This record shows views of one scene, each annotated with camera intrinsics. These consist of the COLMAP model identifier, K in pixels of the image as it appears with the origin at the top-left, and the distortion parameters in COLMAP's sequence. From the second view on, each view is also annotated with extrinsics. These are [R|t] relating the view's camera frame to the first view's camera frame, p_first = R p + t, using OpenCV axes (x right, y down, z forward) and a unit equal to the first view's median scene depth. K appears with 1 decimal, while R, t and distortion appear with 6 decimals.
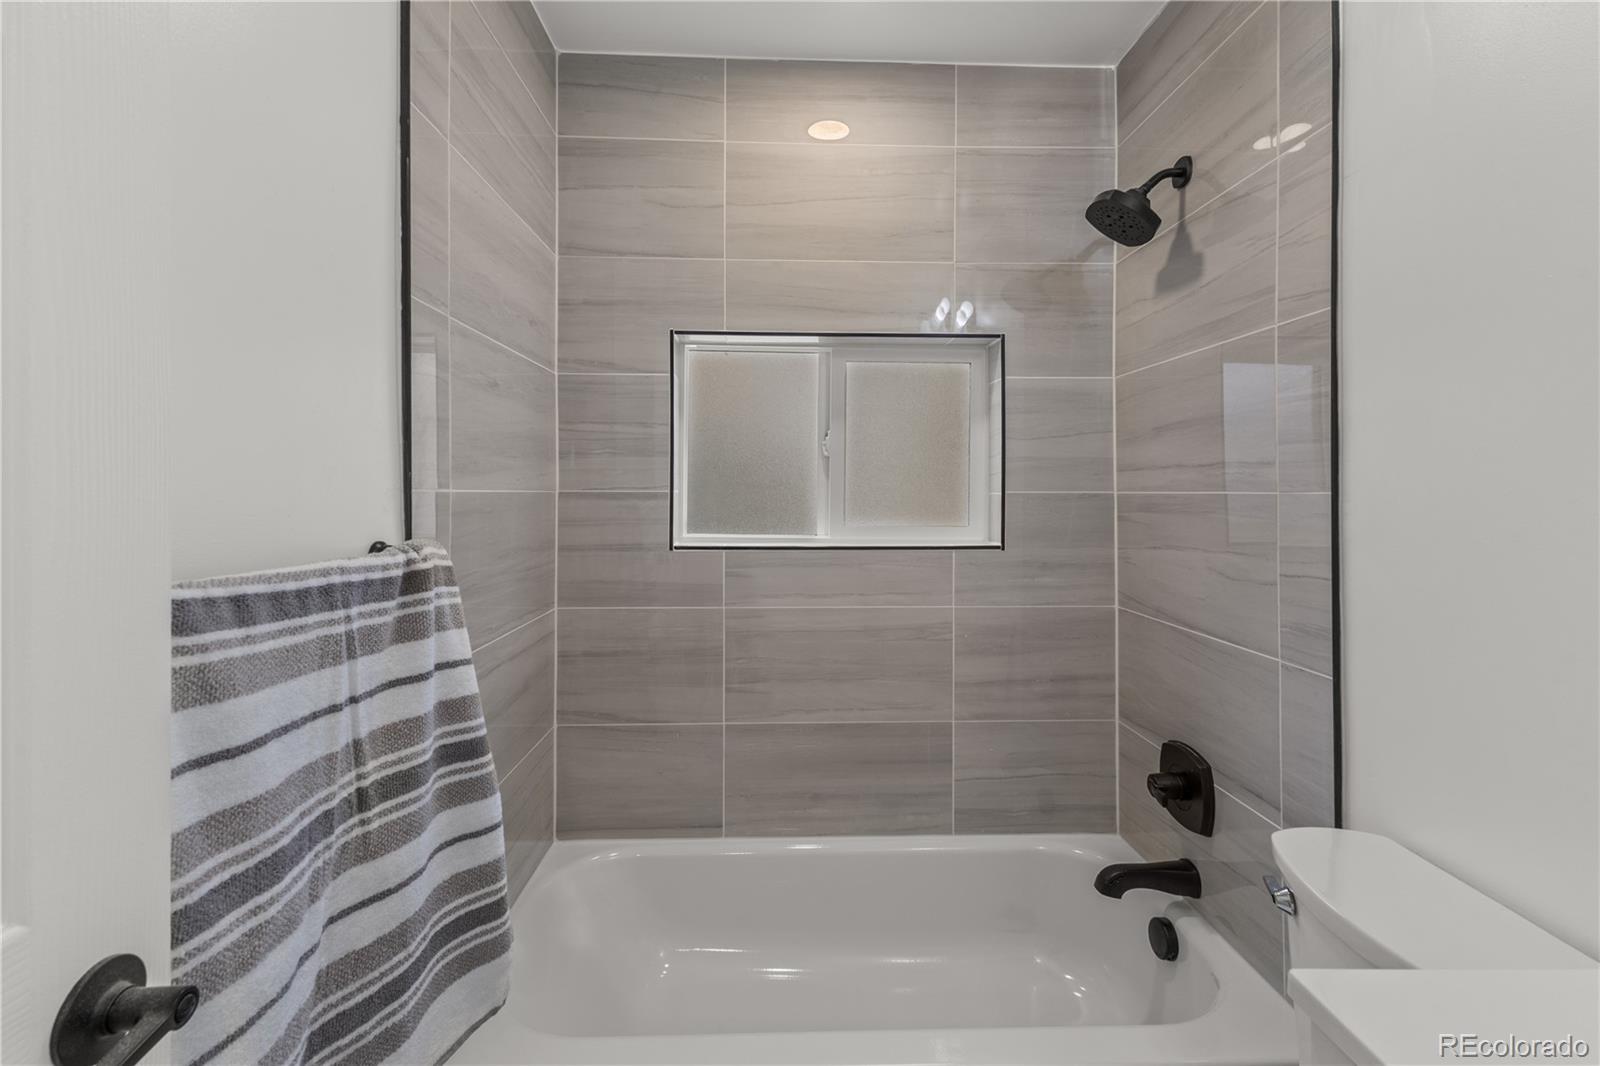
lens RADIAL K [[706.6, 0, 803.5], [0, 706.6, 477.6], [0, 0, 1]] dist [0.025560, -0.000828]
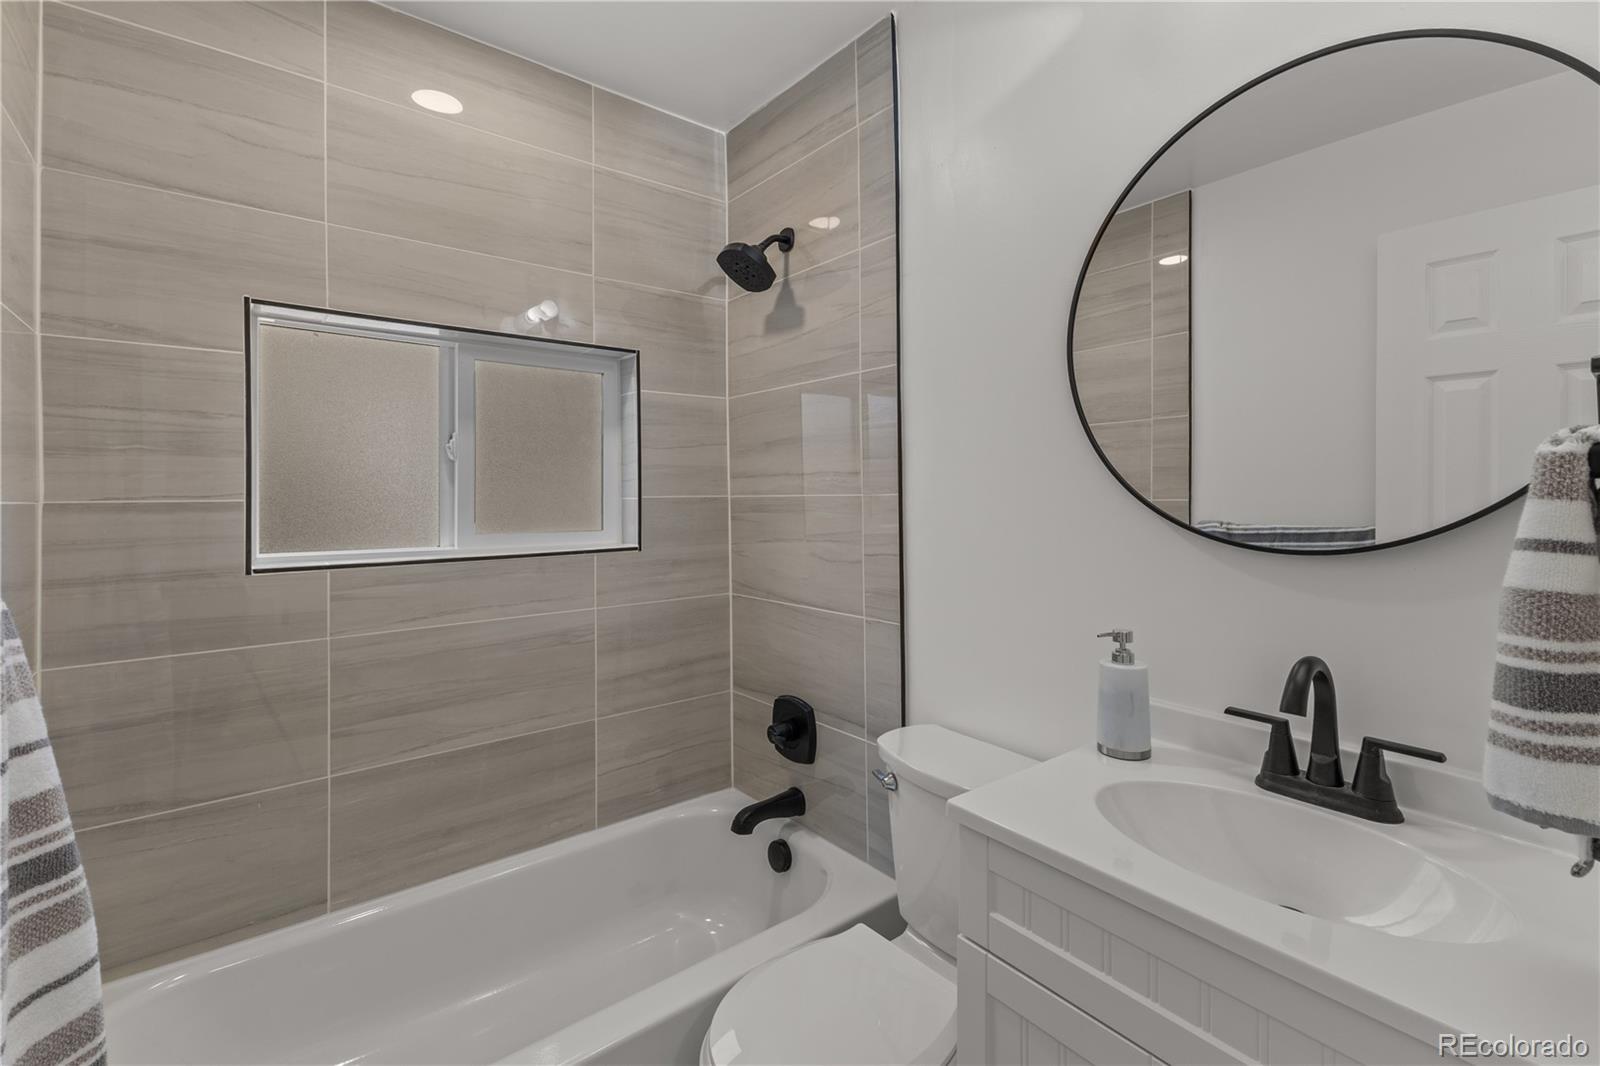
lens RADIAL K [[706.6, 0, 803.5], [0, 706.6, 477.6], [0, 0, 1]] dist [0.025560, -0.000828]
pose [[0.809477, 0.005617, 0.587125, -0.156964], [-0.000638, 0.999962, -0.008686, 0.000232], [-0.587151, 0.006657, 0.809450, -0.017759]]
